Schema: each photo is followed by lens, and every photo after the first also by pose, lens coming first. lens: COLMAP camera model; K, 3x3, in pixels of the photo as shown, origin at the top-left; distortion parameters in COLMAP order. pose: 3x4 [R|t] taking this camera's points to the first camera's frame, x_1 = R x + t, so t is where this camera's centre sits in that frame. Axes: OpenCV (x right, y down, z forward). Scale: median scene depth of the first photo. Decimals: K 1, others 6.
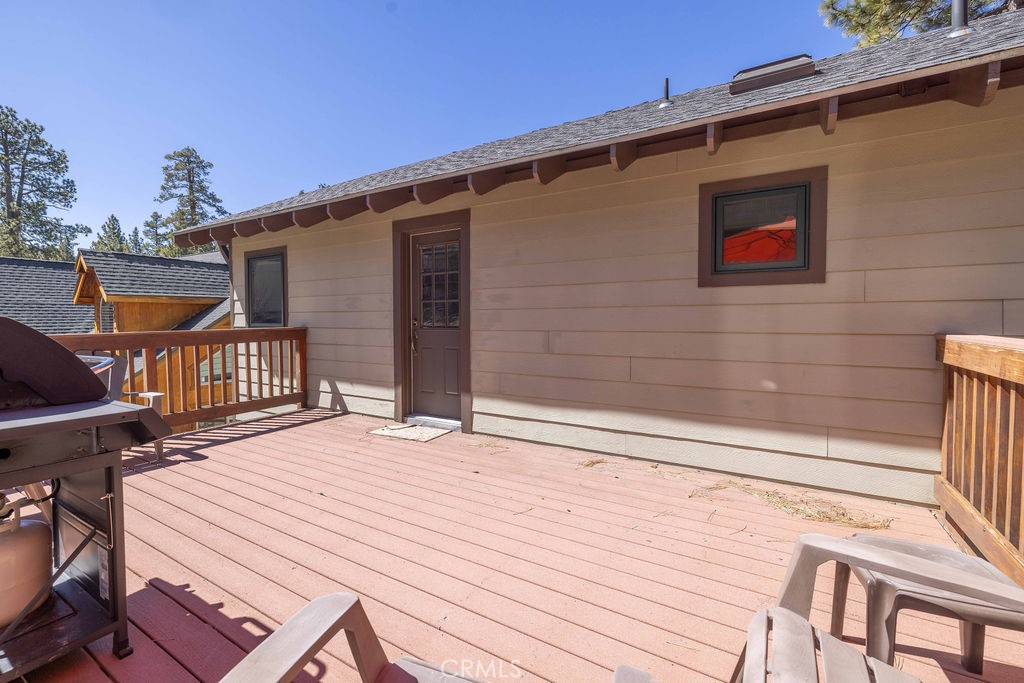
lens RADIAL K [[442.2, 0, 488.0], [0, 442.2, 332.6], [0, 0, 1]] dist [0.000542, -0.000097]
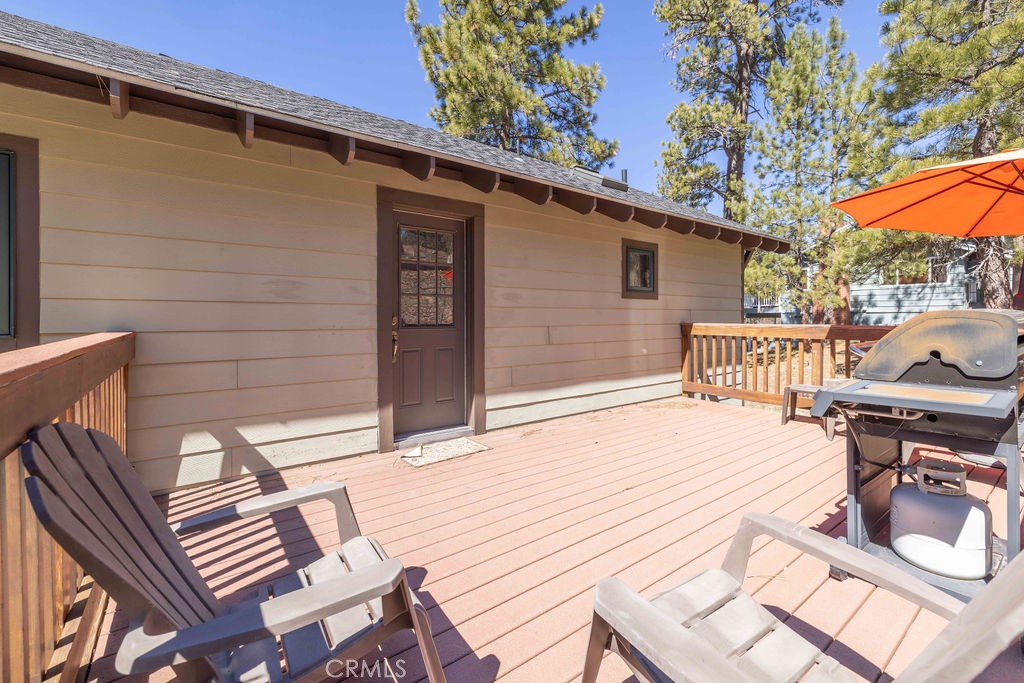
lens RADIAL K [[453.7, 0, 512.6], [0, 453.7, 320.6], [0, 0, 1]] dist [0.012089, 0.000121]
pose [[0.339279, -0.002063, 0.940683, -0.951263], [0.028955, 0.999547, -0.008251, -0.010643], [-0.940240, 0.030037, 0.339185, 0.585354]]
